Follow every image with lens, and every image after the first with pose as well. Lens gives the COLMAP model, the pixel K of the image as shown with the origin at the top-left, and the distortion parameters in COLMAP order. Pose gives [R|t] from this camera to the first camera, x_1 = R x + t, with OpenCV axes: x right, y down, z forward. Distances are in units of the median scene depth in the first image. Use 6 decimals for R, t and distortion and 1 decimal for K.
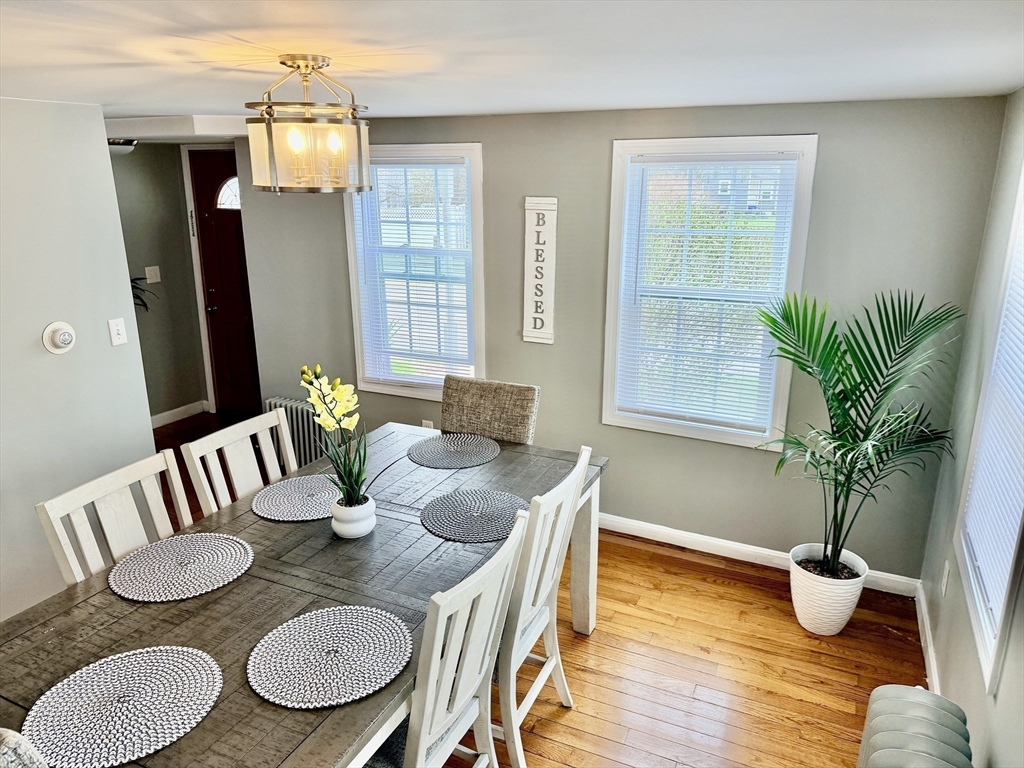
lens RADIAL K [[716.8, 0, 512.0], [0, 716.8, 384.0], [0, 0, 1]] dist [0.151017, -0.248670]
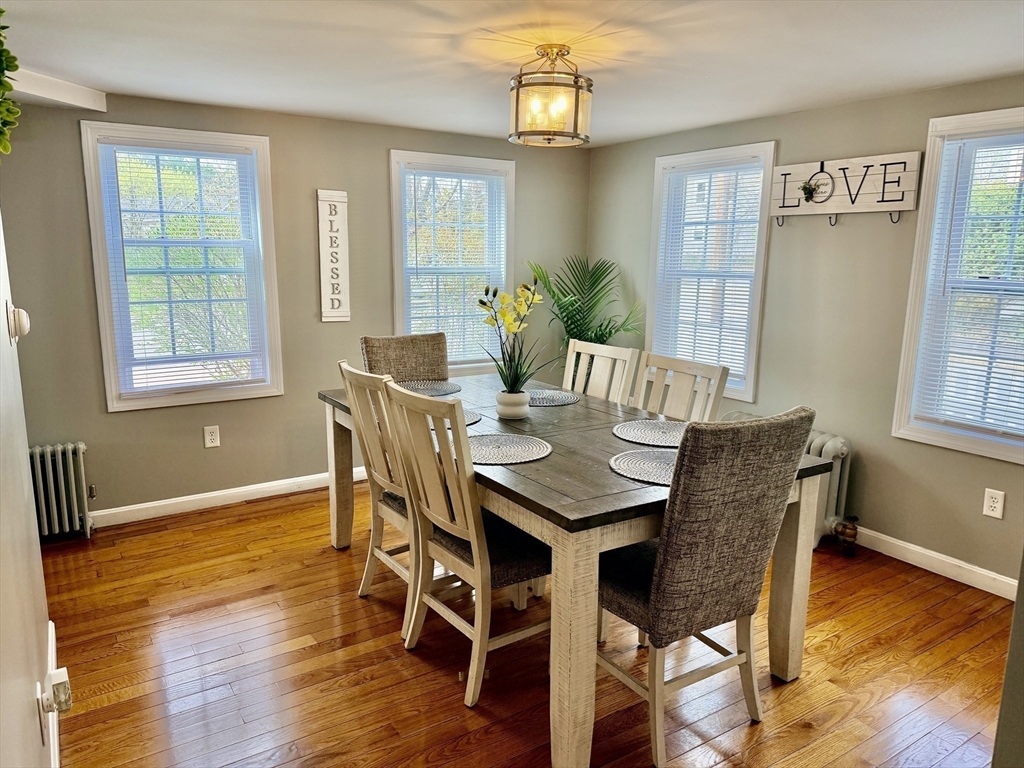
lens RADIAL K [[716.8, 0, 512.0], [0, 716.8, 384.0], [0, 0, 1]] dist [0.151017, -0.248670]
pose [[0.529758, -0.140693, 0.836398, -1.281533], [0.223490, 0.974450, 0.022362, 0.119893], [-0.818174, 0.175080, 0.547666, 0.310966]]
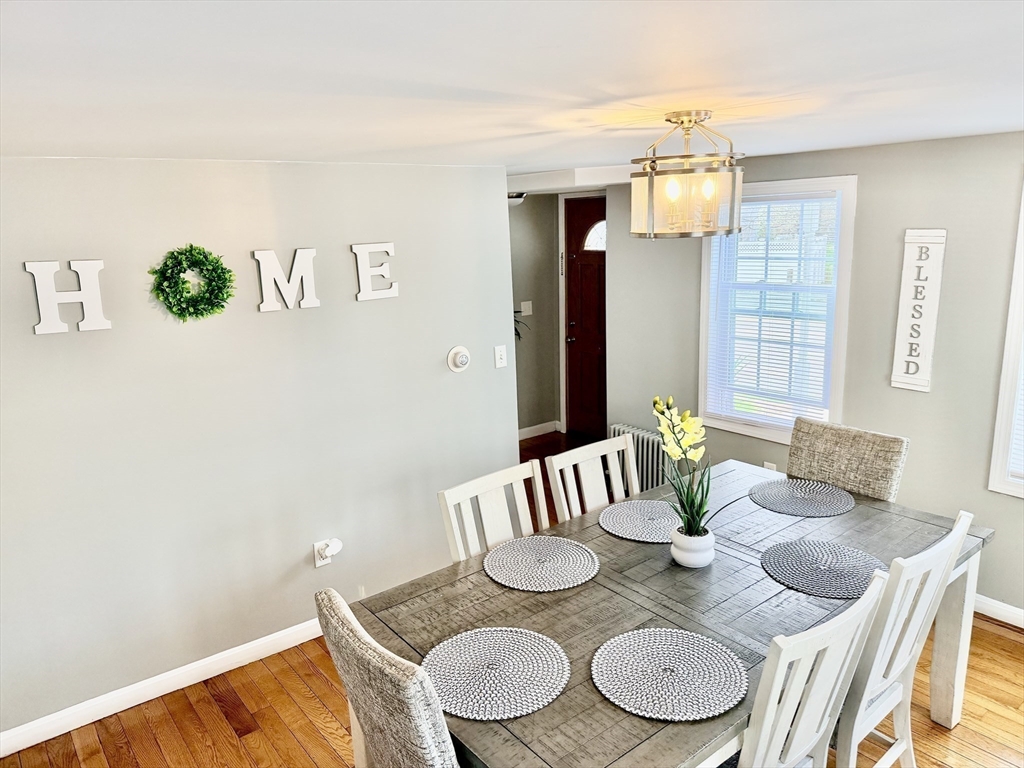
lens RADIAL K [[723.7, 0, 512.1], [0, 723.7, 386.1], [0, 0, 1]] dist [0.103370, -0.156152]
pose [[0.896329, 0.068995, -0.437990, -0.010512], [-0.087917, 0.995861, -0.023044, 0.003539], [0.434587, 0.059162, 0.898685, -0.052731]]
